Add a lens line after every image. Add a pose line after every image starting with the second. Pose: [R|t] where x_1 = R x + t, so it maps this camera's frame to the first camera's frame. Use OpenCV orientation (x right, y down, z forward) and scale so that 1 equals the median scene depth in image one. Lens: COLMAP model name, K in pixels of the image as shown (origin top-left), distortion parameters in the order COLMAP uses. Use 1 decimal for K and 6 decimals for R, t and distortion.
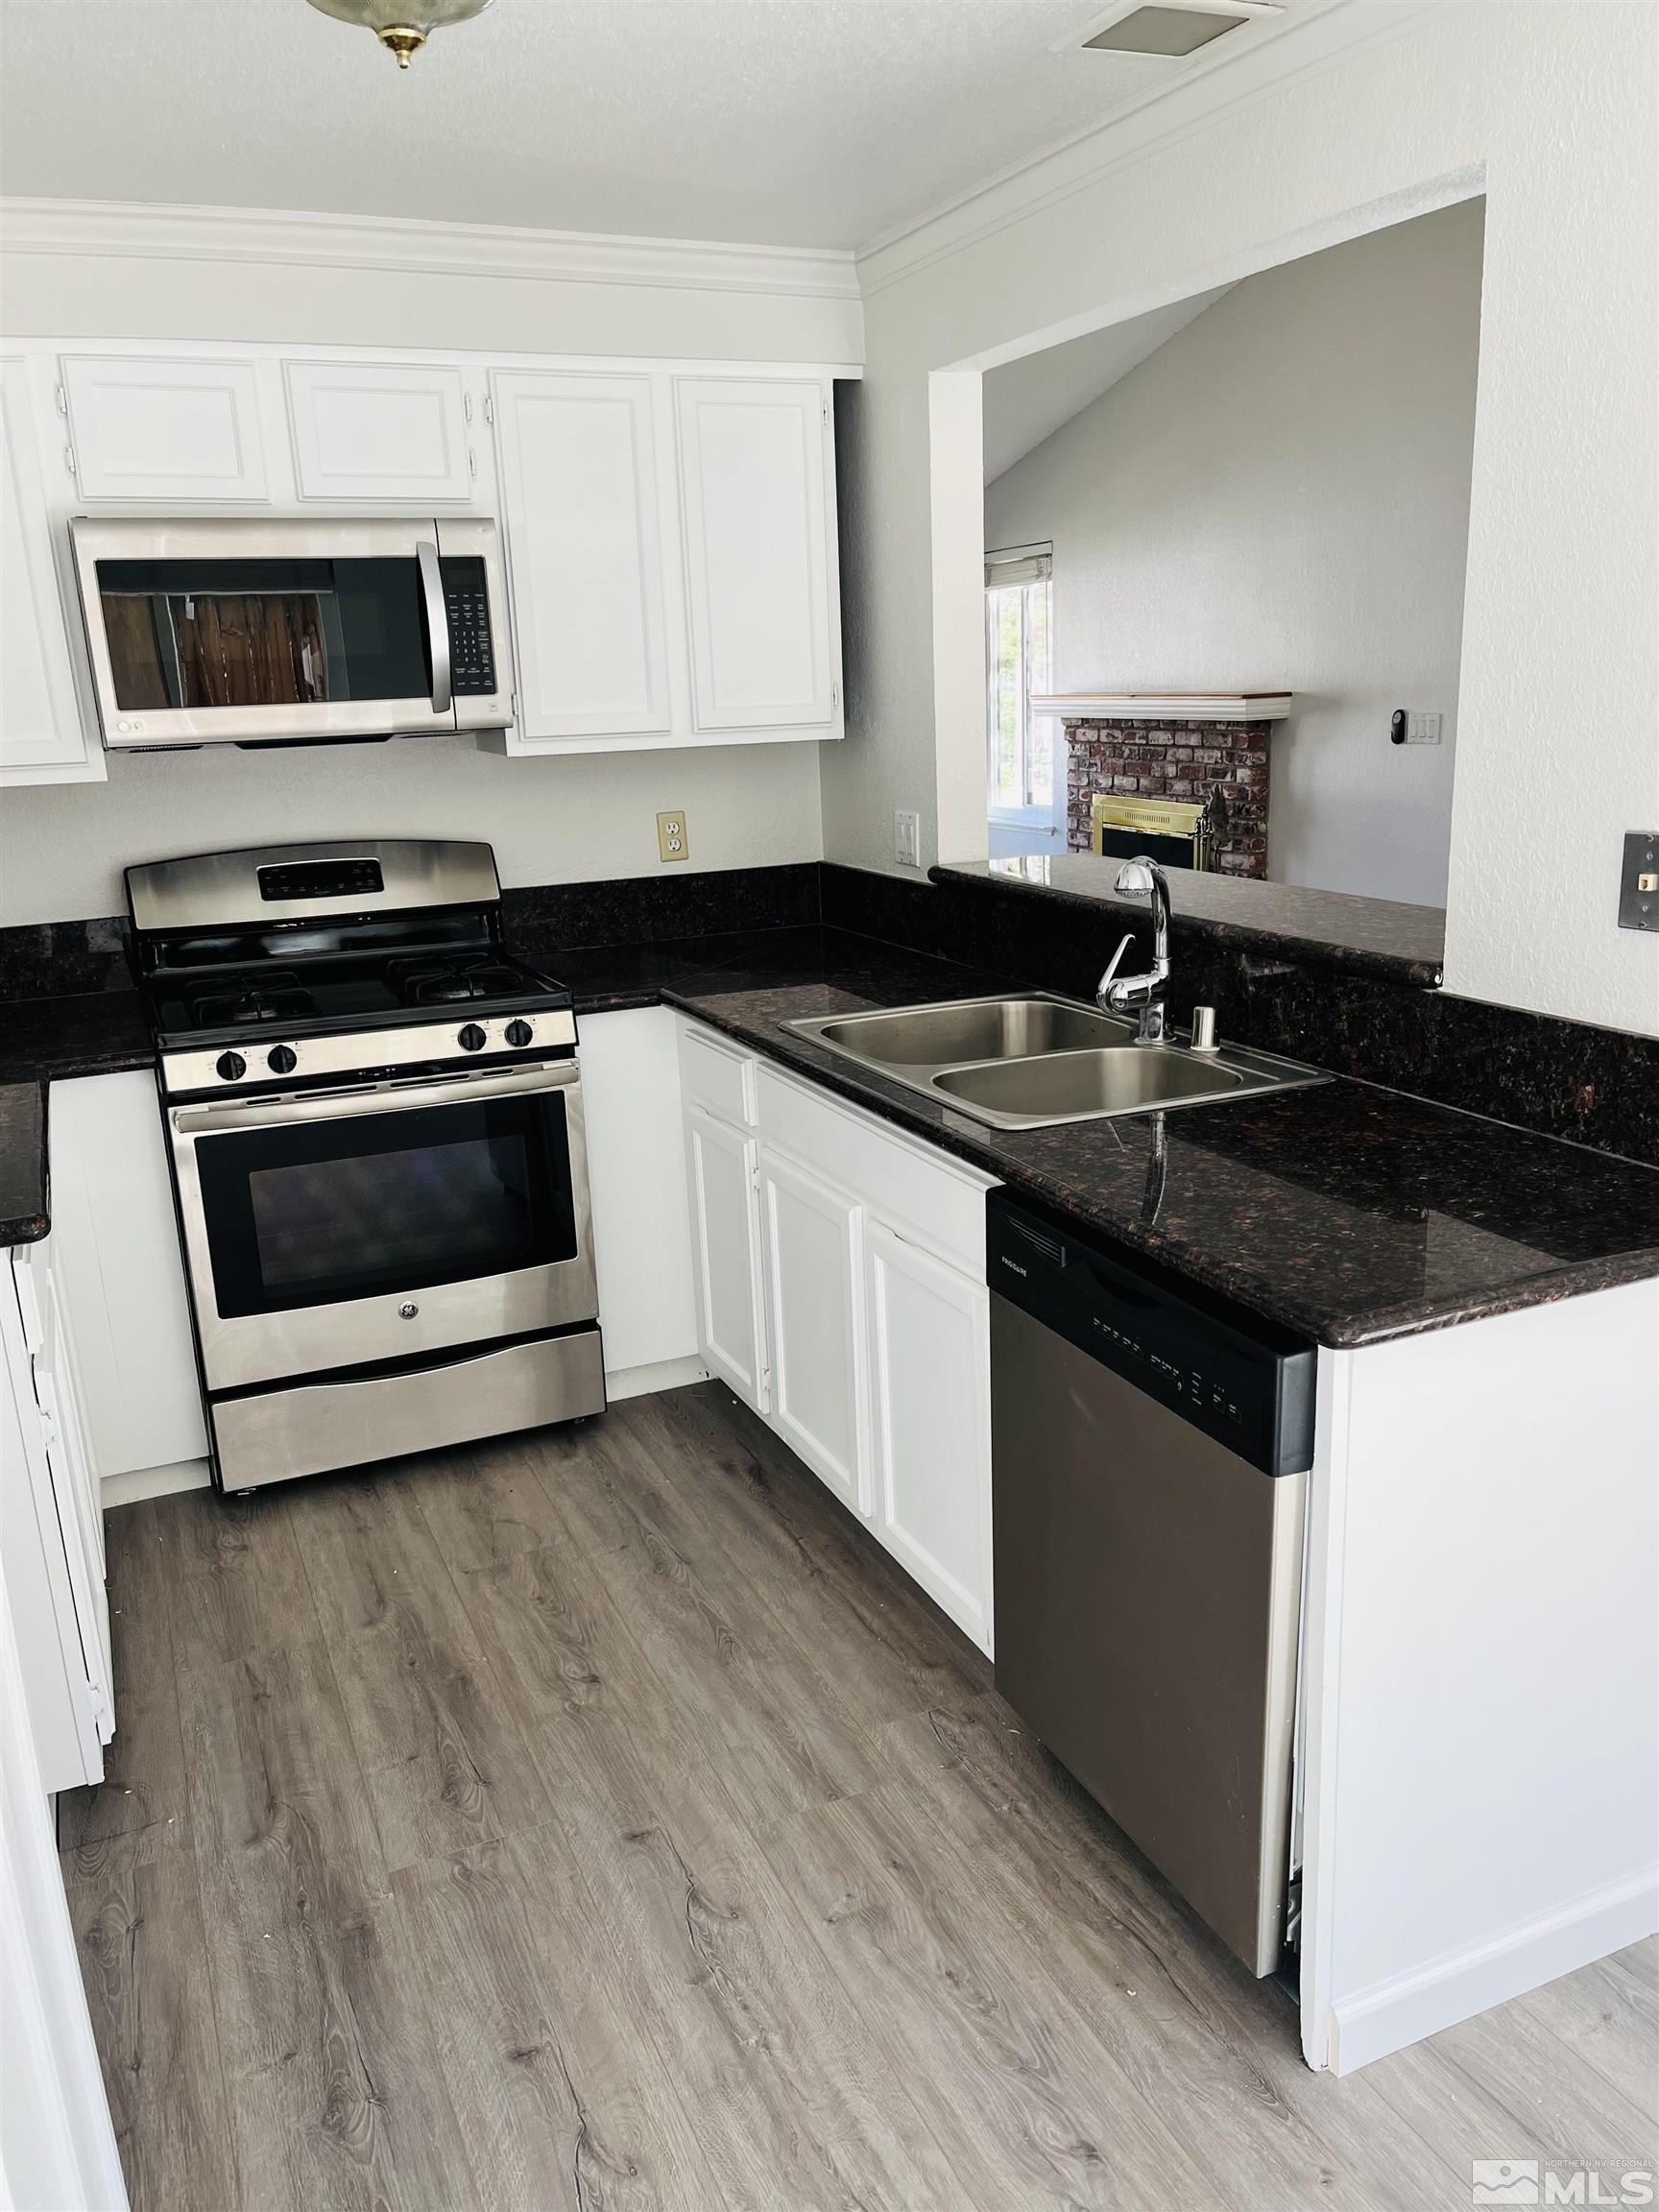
lens RADIAL K [[1676.2, 0, 821.3], [0, 1676.2, 1123.4], [0, 0, 1]] dist [0.040222, 0.001637]
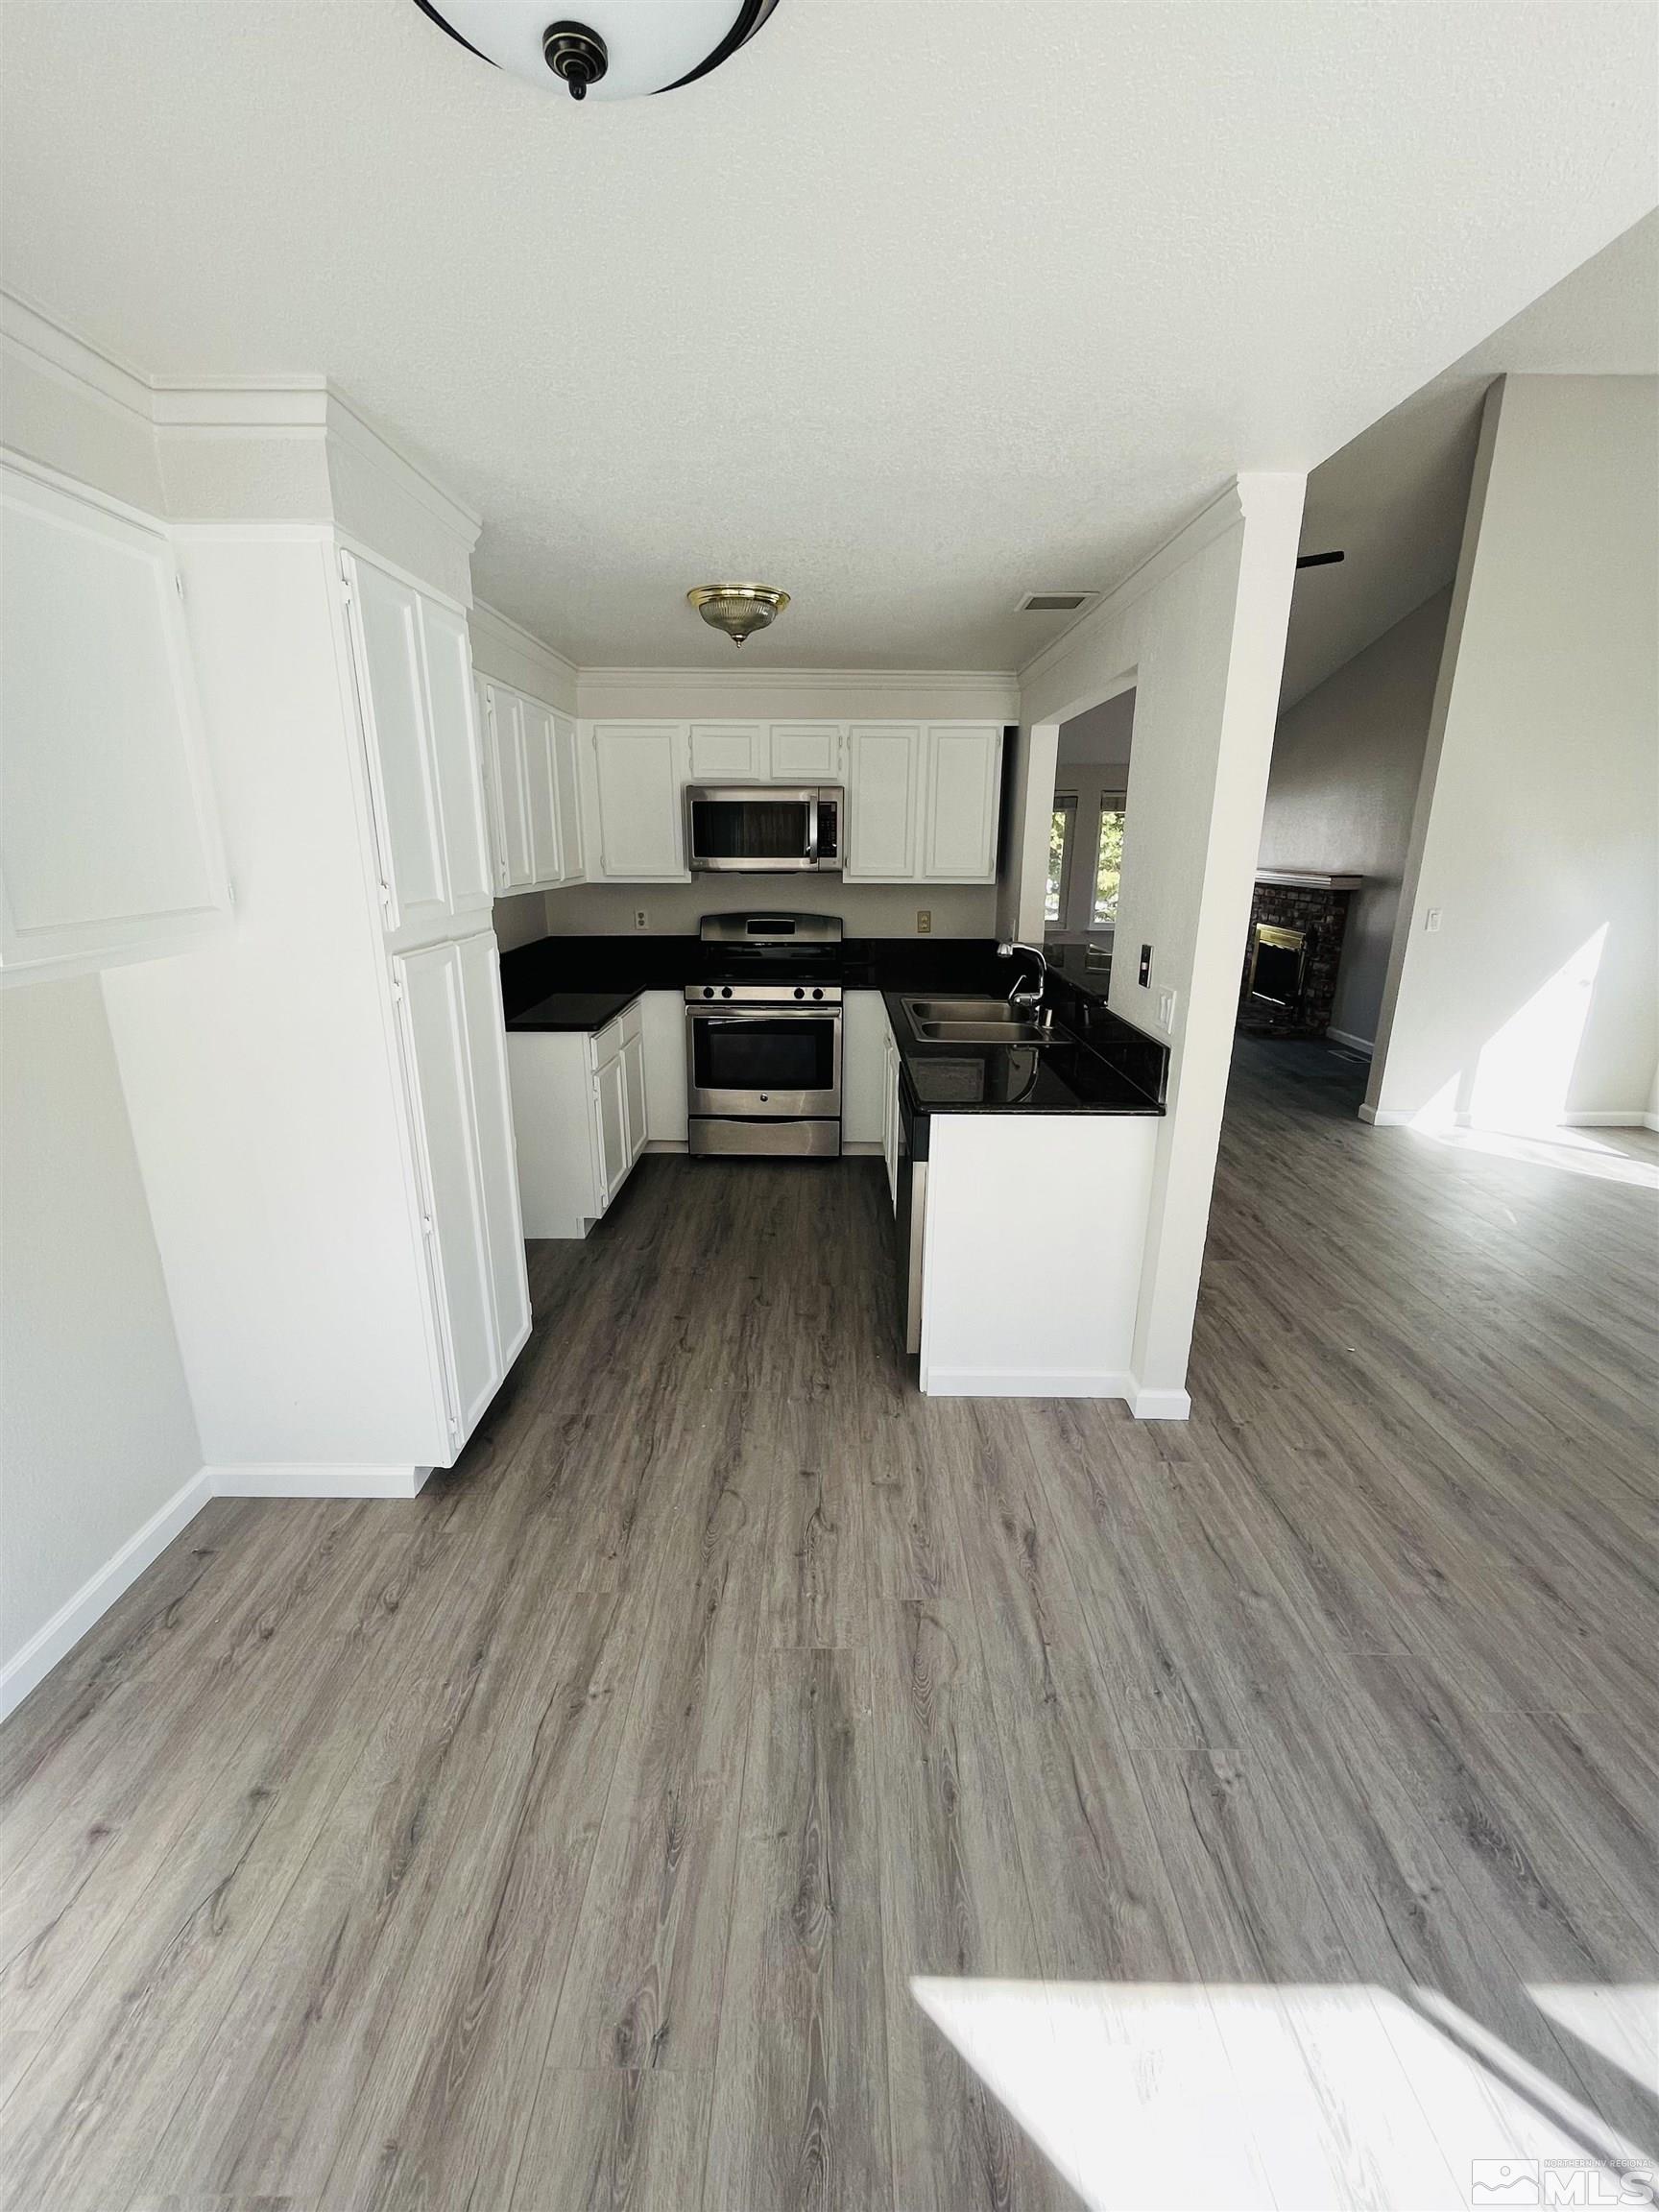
lens RADIAL K [[904.7, 0, 825.5], [0, 904.7, 1098.7], [0, 0, 1]] dist [-0.002340, -0.000491]
pose [[0.907248, 0.155912, -0.390631, 0.426712], [-0.147836, 0.987703, 0.050868, 0.033157], [0.393759, 0.011599, 0.919141, -0.252140]]
